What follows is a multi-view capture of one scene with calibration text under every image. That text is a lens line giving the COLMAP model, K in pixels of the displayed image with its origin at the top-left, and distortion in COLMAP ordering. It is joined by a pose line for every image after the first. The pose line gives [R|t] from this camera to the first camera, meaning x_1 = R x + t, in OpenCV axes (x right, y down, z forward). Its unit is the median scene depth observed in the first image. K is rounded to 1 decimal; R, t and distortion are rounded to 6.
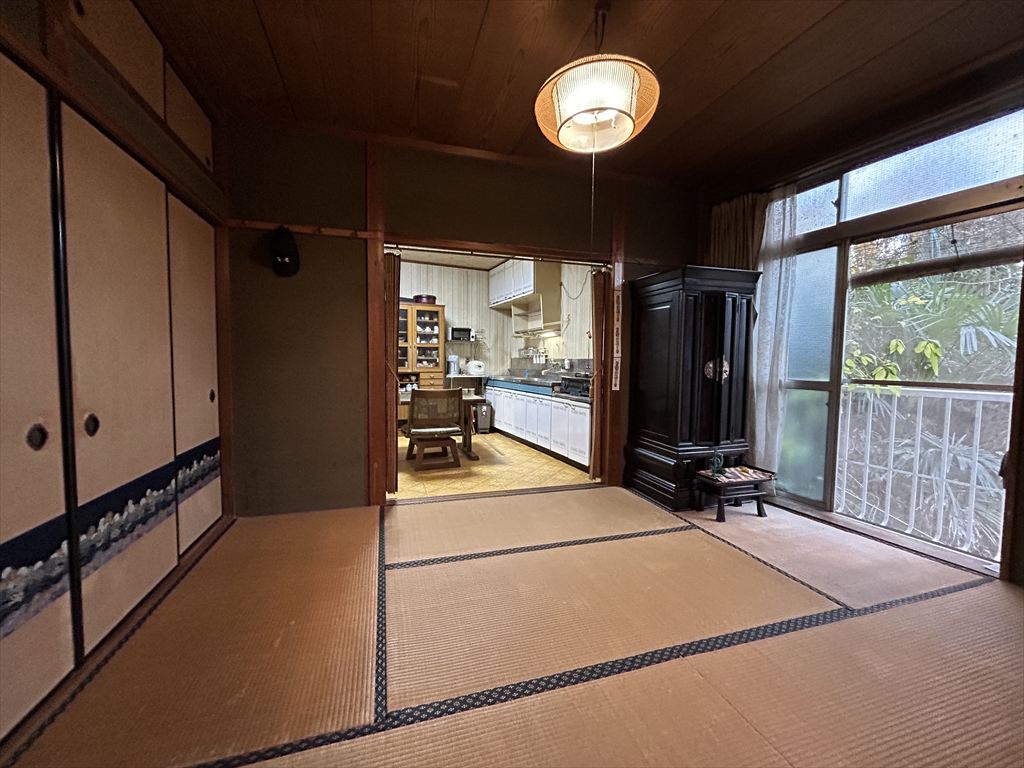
lens RADIAL K [[410.6, 0, 512.0], [0, 410.6, 384.0], [0, 0, 1]] dist [0.000197, 0.000000]
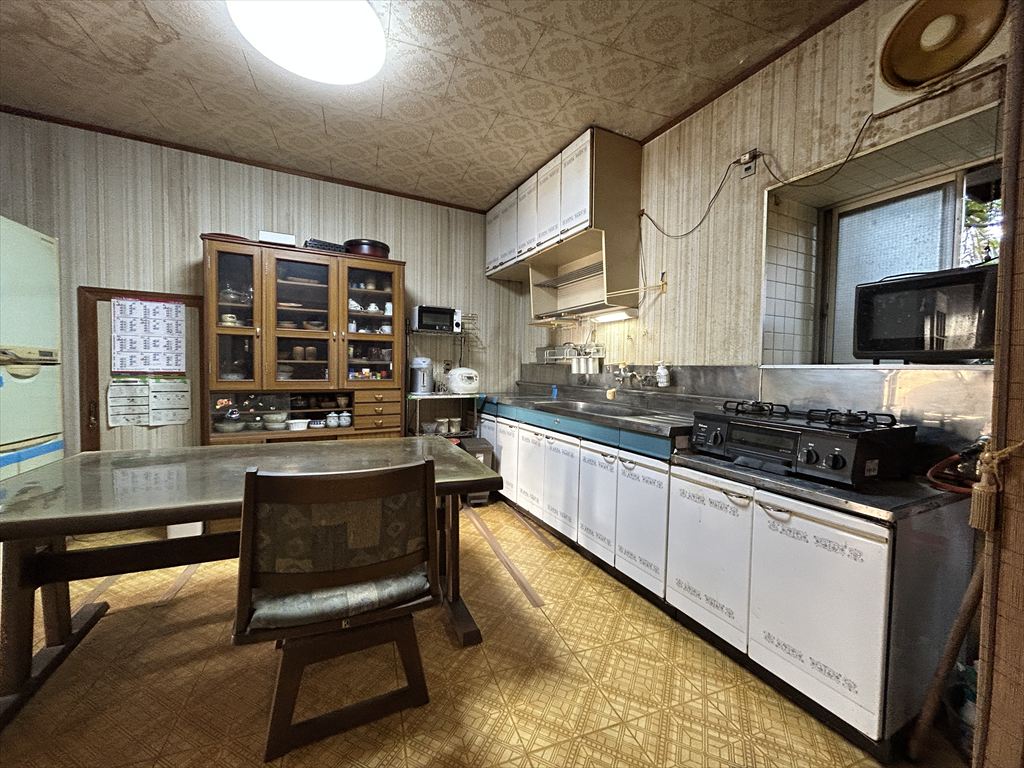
lens RADIAL K [[415.3, 0, 512.0], [0, 415.3, 384.0], [0, 0, 1]] dist [-0.000540, -0.000017]
pose [[0.998672, 0.003533, 0.051395, -0.053209], [-0.002778, 0.999887, -0.014741, -0.027815], [-0.051441, 0.014579, 0.998570, 0.458976]]
